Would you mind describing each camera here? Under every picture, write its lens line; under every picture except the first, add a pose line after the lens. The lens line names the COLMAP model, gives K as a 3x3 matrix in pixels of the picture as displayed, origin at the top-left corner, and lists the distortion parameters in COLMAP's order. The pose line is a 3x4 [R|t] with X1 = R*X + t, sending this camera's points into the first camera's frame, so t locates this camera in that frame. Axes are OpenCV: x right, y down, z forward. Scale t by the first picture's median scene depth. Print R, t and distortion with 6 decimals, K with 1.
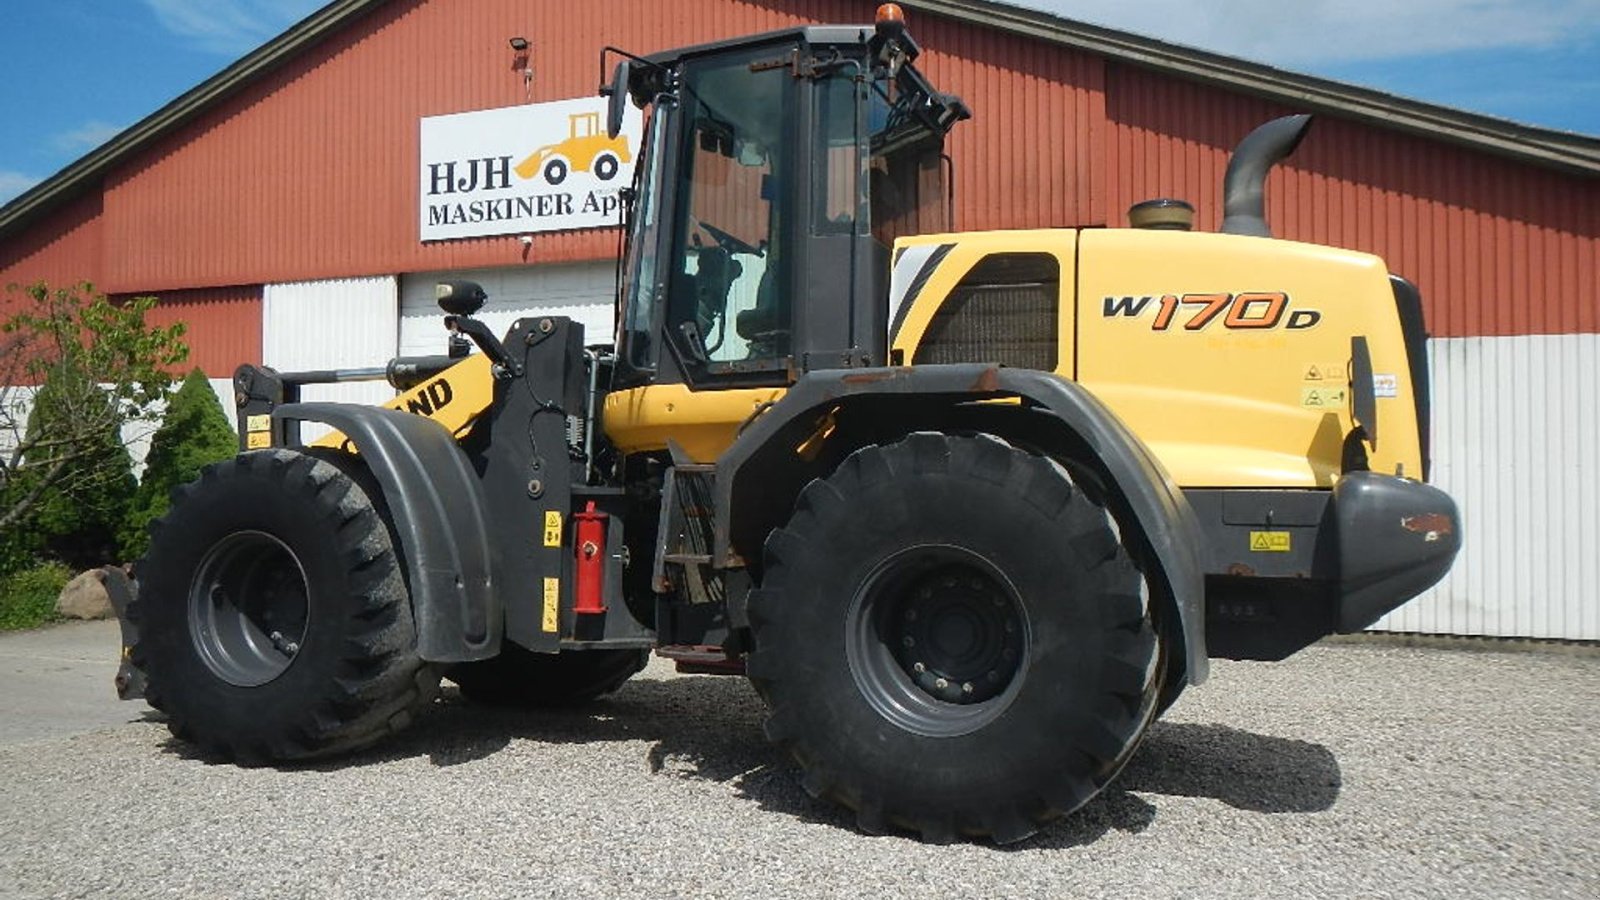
lens RADIAL K [[1341.2, 0, 807.3], [0, 1341.2, 446.3], [0, 0, 1]] dist [-0.014307, -0.007162]
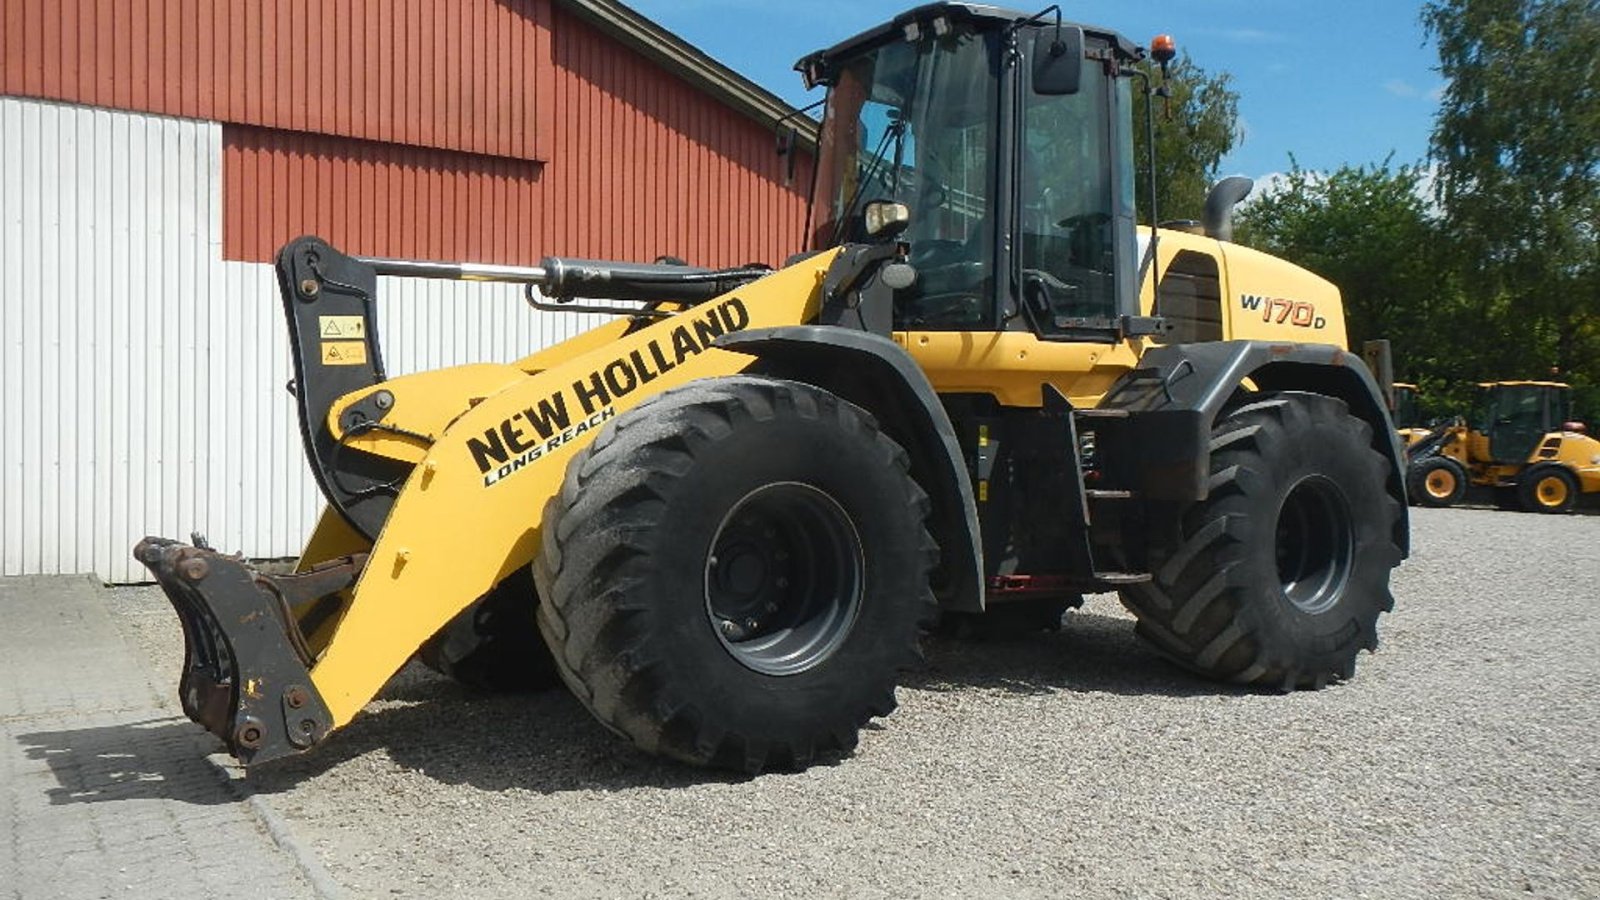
lens RADIAL K [[1341.8, 0, 814.5], [0, 1341.8, 450.8], [0, 0, 1]] dist [-0.008352, -0.006505]
pose [[0.560555, -0.008847, 0.828070, -1.013096], [-0.036963, 0.998679, 0.035691, 0.014779], [-0.827292, -0.050614, 0.559487, 0.505038]]
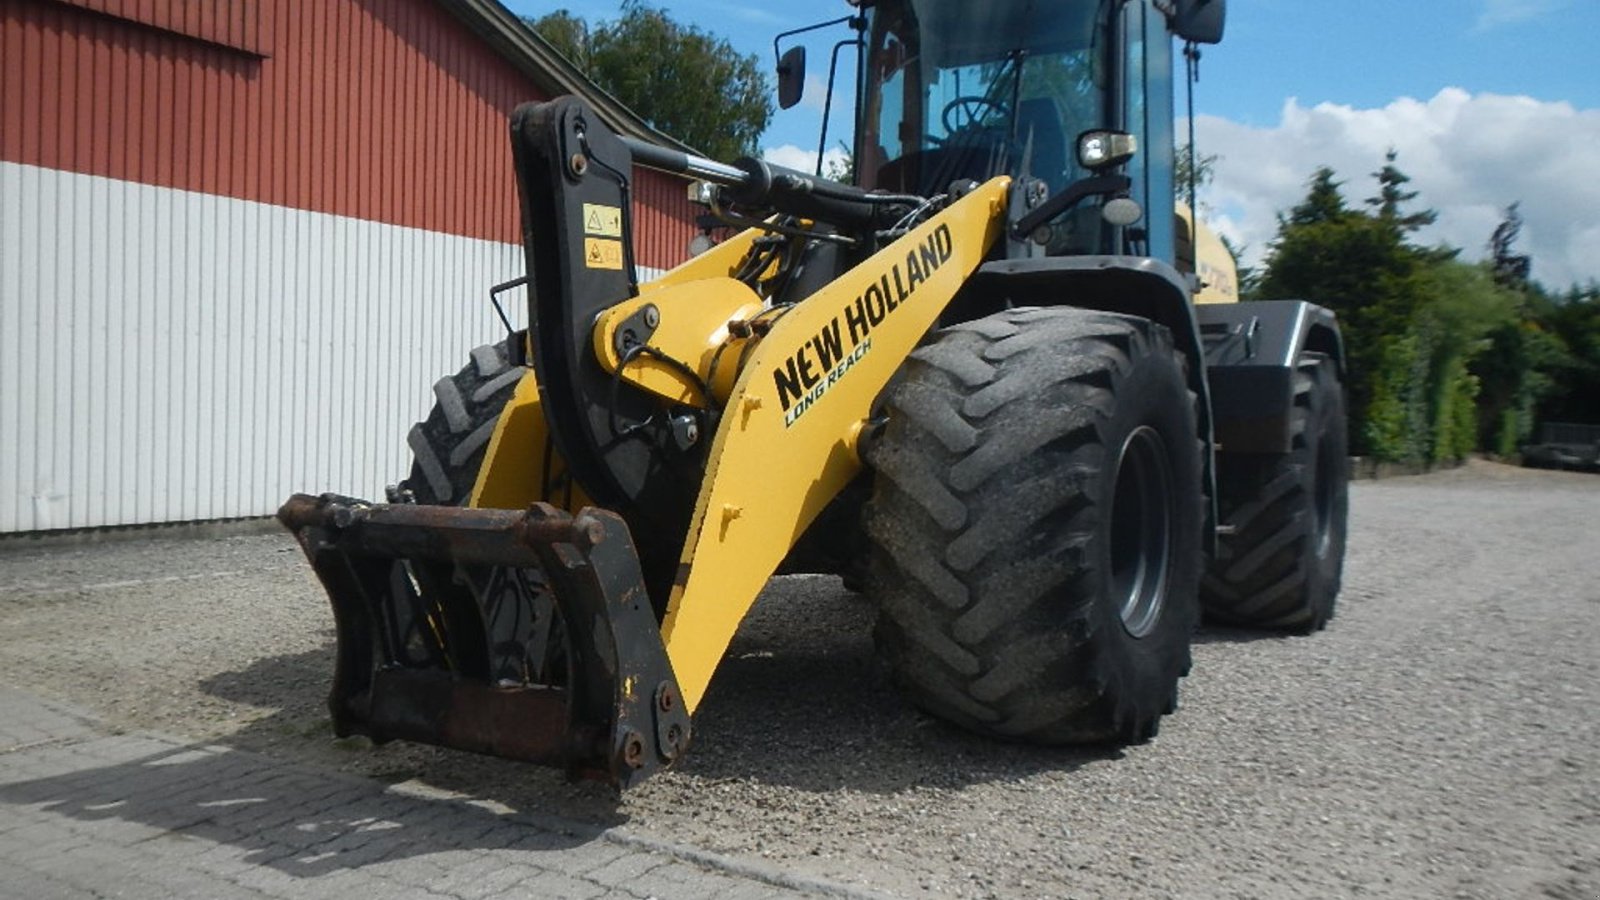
lens RADIAL K [[1341.2, 0, 807.3], [0, 1341.2, 446.3], [0, 0, 1]] dist [-0.014307, -0.007162]
pose [[0.181712, -0.021690, 0.983112, -1.104727], [-0.063066, 0.997441, 0.033663, 0.058445], [-0.981327, -0.068118, 0.179880, 0.989419]]
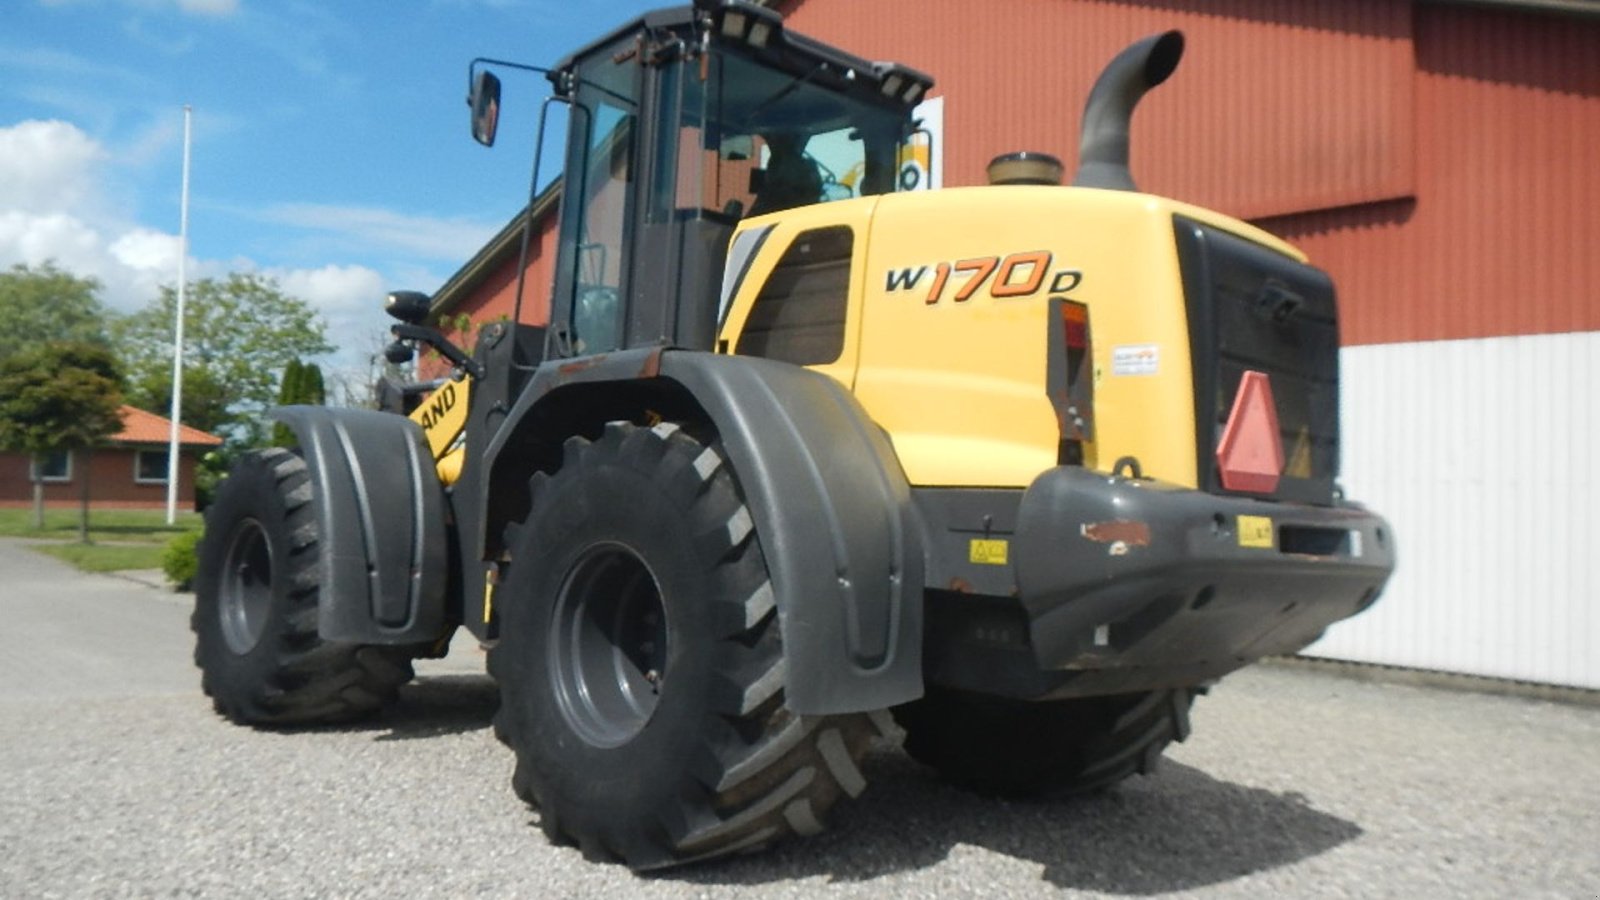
lens RADIAL K [[1341.2, 0, 807.3], [0, 1341.2, 446.3], [0, 0, 1]] dist [-0.014307, -0.007162]
pose [[0.901752, -0.000669, -0.432253, 0.479211], [-0.008092, 0.999797, -0.018430, 0.017772], [0.432178, 0.020118, 0.901564, 0.164140]]
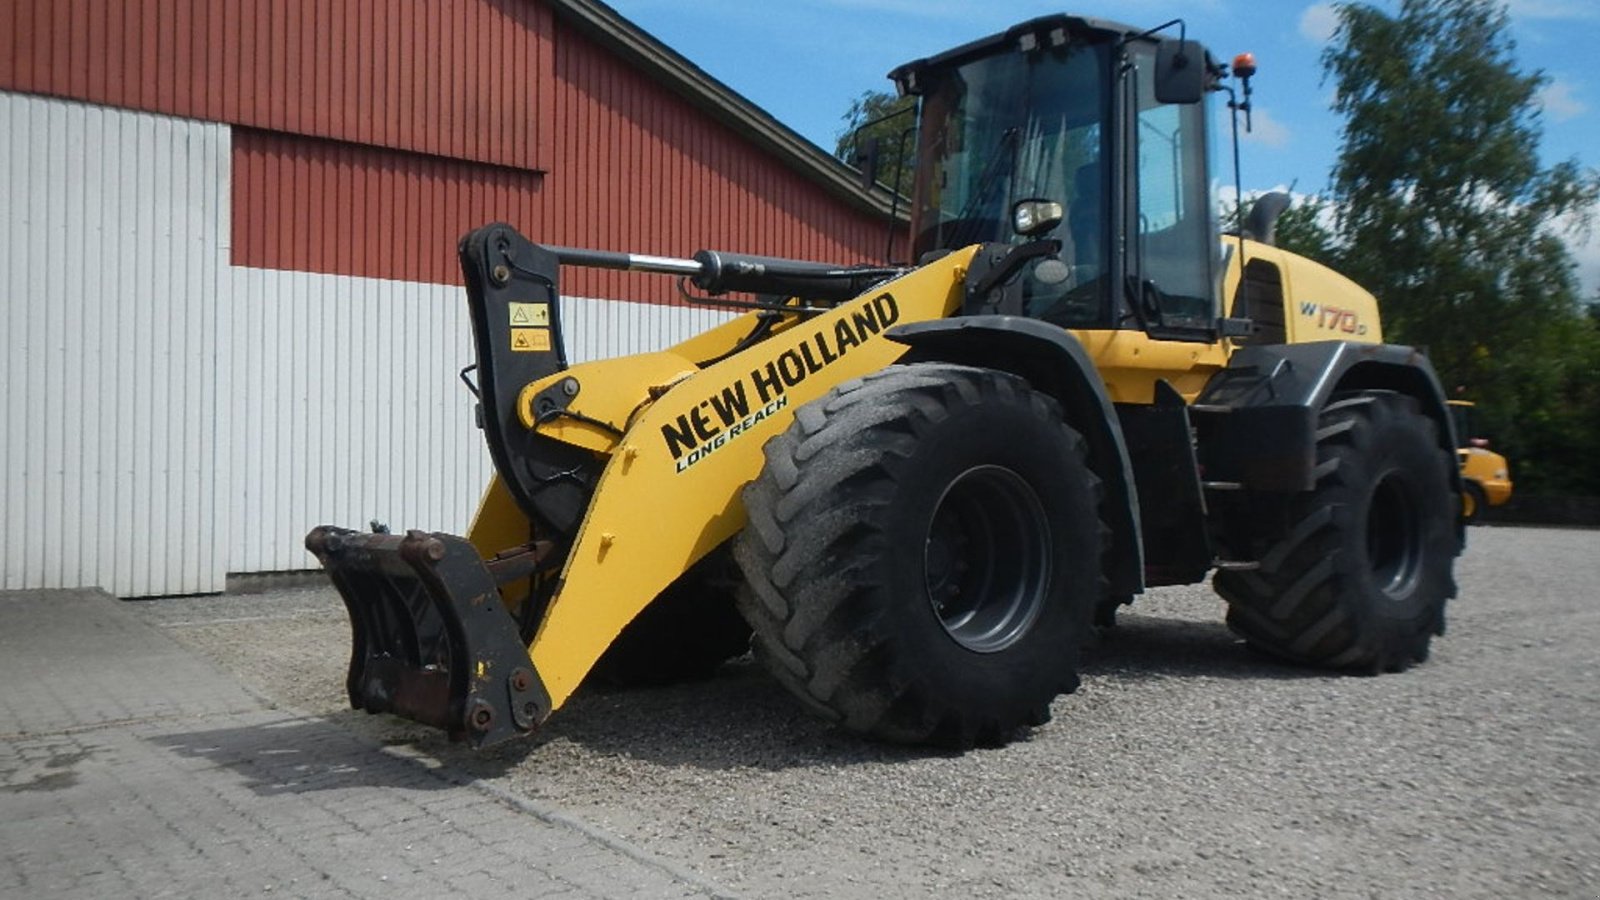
lens RADIAL K [[1341.2, 0, 807.3], [0, 1341.2, 446.3], [0, 0, 1]] dist [-0.014307, -0.007162]
pose [[0.486190, 0.009610, 0.873800, -1.129982], [-0.037348, 0.999254, 0.009791, 0.045521], [-0.873055, -0.037395, 0.486186, 0.654688]]
